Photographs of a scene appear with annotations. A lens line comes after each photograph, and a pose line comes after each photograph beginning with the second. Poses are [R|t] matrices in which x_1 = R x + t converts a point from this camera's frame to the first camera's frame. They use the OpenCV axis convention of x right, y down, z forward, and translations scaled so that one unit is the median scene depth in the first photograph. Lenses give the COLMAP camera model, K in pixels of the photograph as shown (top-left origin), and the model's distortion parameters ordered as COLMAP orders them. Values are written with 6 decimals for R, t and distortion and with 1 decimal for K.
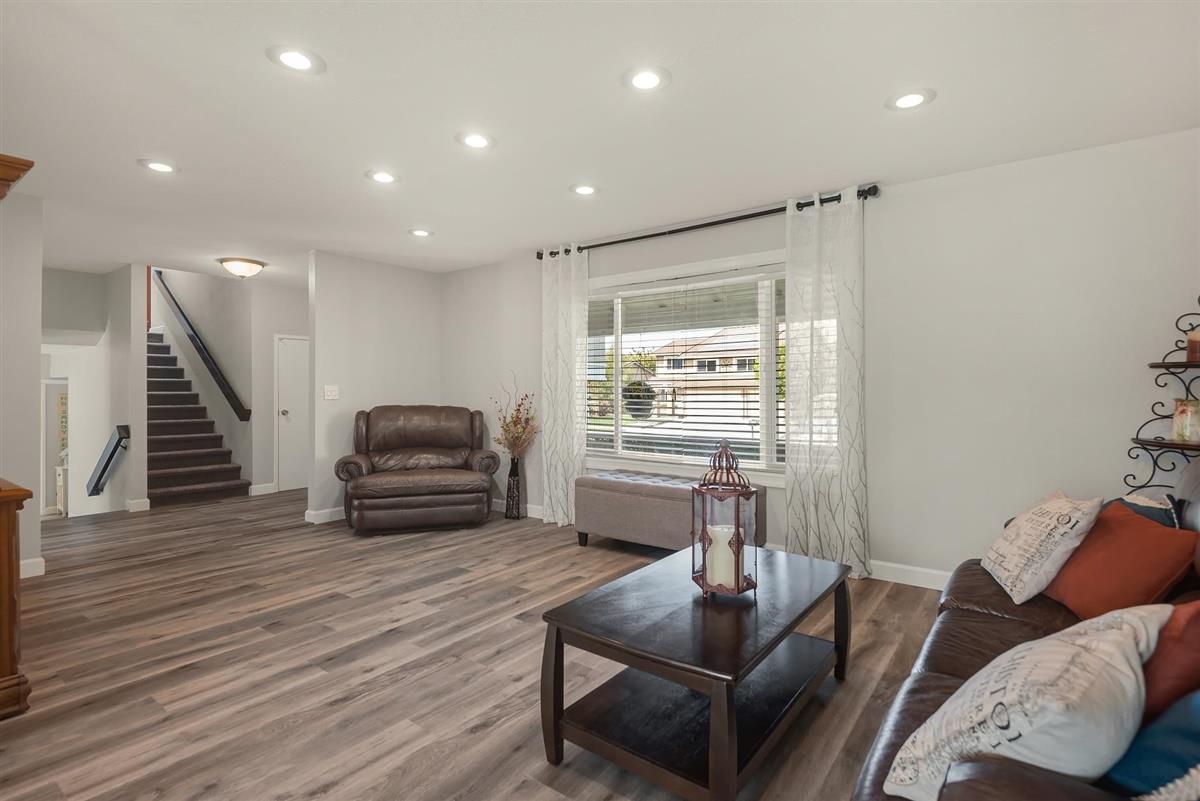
lens RADIAL K [[567.1, 0, 601.4], [0, 567.1, 390.3], [0, 0, 1]] dist [0.002949, -0.012160]
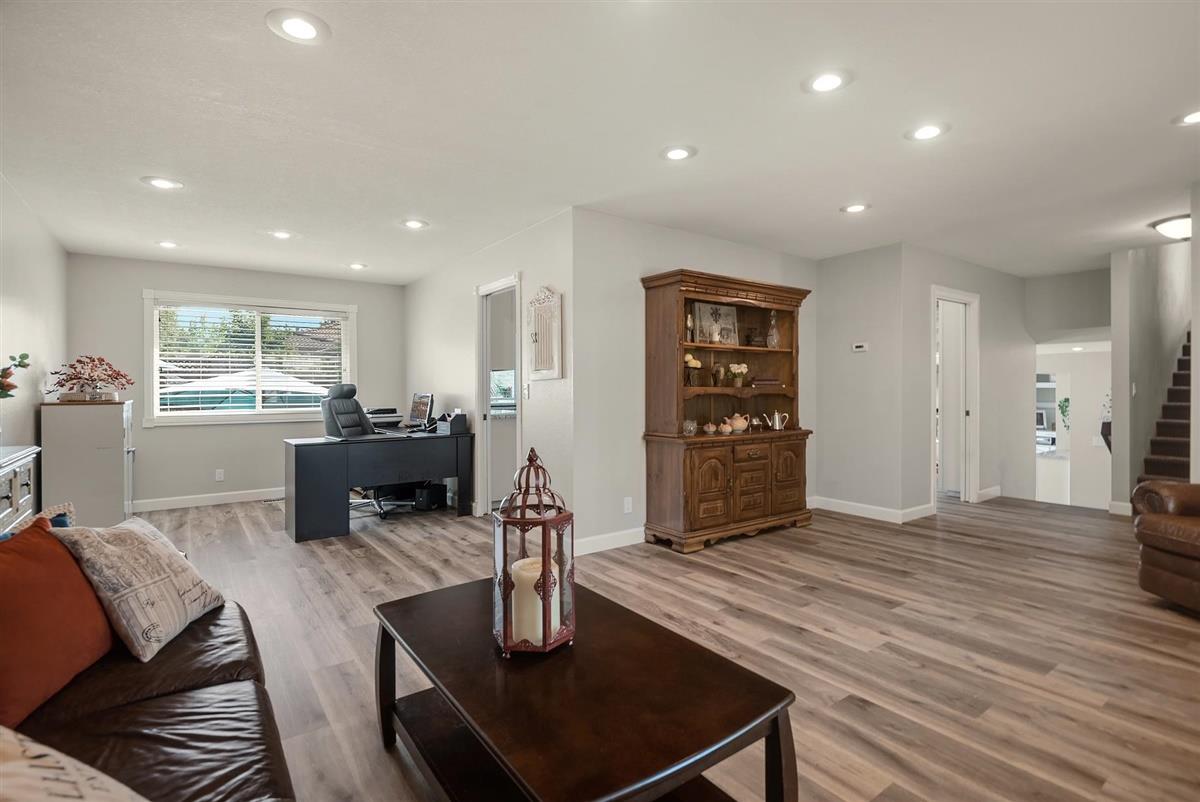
lens RADIAL K [[567.1, 0, 601.4], [0, 567.1, 390.8], [0, 0, 1]] dist [0.002949, -0.012160]
pose [[-0.274103, 0.010559, -0.961642, 0.591004], [-0.000714, 0.999937, 0.011183, -0.001901], [0.961700, 0.003752, -0.274078, 0.821214]]
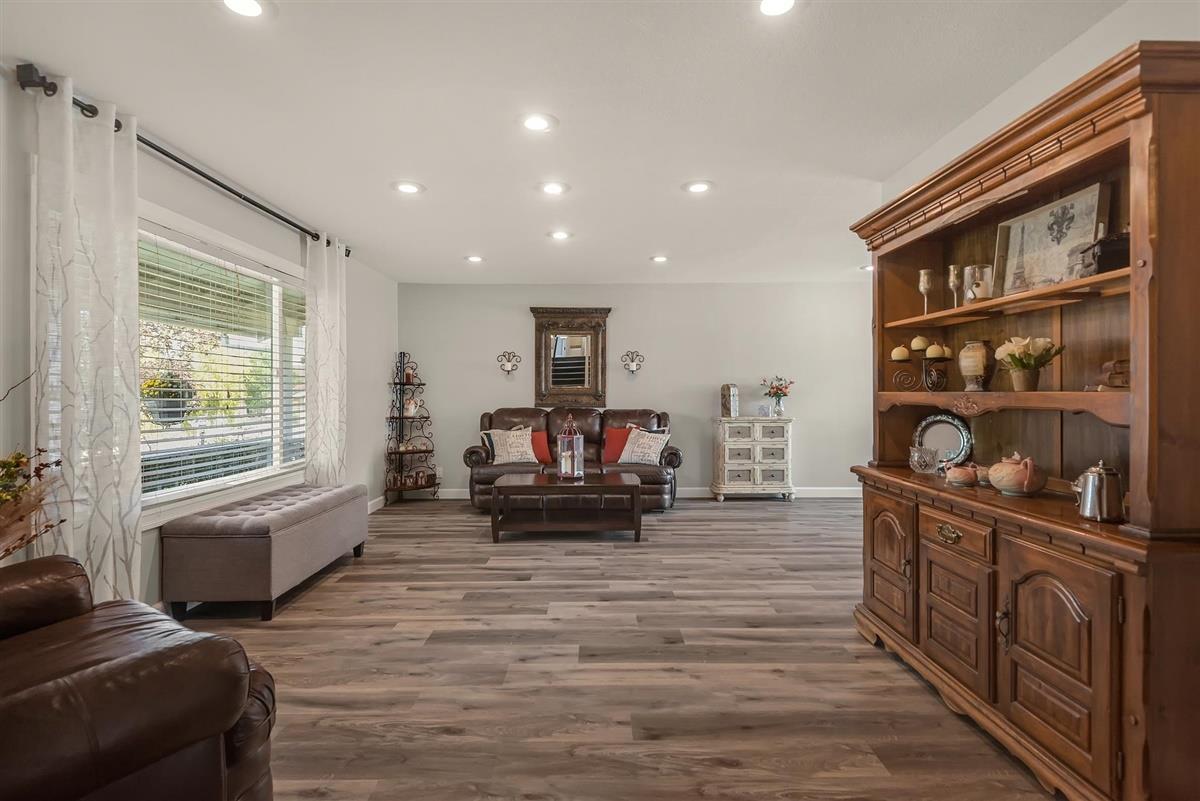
lens RADIAL K [[624.9, 0, 600.0], [0, 624.9, 400.5], [0, 0, 1]] dist [0.005648, -0.018021]
pose [[-0.611708, -0.005054, 0.791067, -1.198708], [0.006150, 0.999919, 0.011144, 0.004685], [-0.791059, 0.011682, -0.611628, 1.564079]]
